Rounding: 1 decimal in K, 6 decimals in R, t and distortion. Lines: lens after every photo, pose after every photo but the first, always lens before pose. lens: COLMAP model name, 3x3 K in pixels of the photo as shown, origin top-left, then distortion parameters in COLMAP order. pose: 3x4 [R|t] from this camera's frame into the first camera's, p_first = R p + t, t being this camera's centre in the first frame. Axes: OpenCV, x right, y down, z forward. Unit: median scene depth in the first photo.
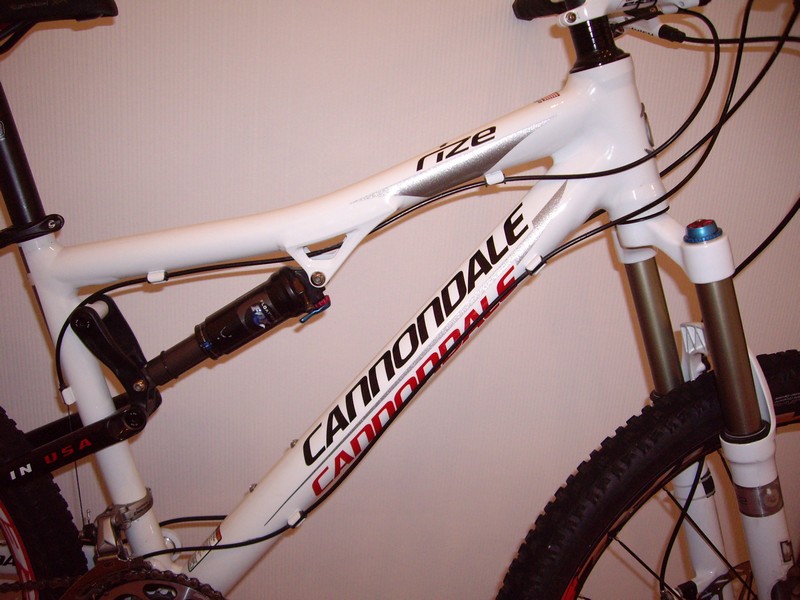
lens RADIAL K [[875.1, 0, 399.7], [0, 875.1, 327.4], [0, 0, 1]] dist [-0.127069, 0.000000]
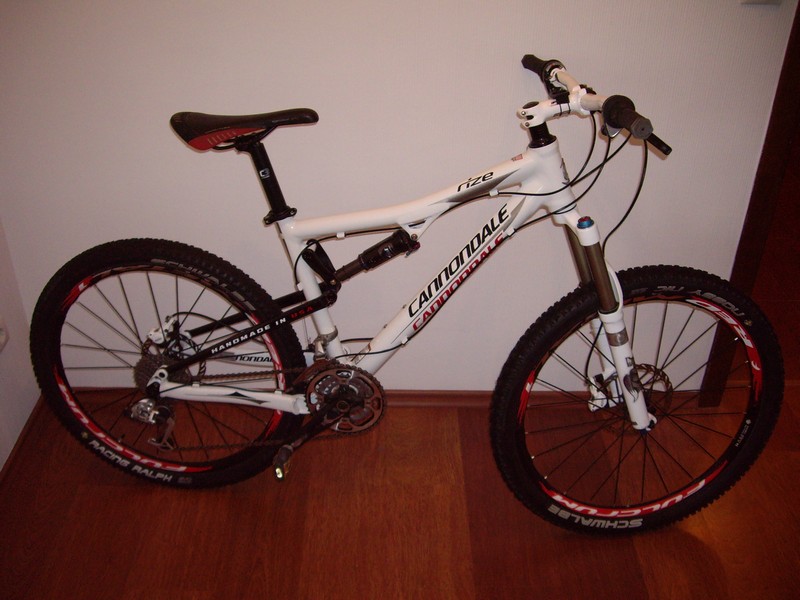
lens RADIAL K [[875.1, 0, 400.5], [0, 875.1, 299.9], [0, 0, 1]] dist [-0.127069, 0.000000]
pose [[0.993315, 0.007150, -0.115211, 0.125557], [0.018342, 0.975623, 0.218687, -0.376063], [0.113966, -0.219338, 0.968970, -1.152333]]
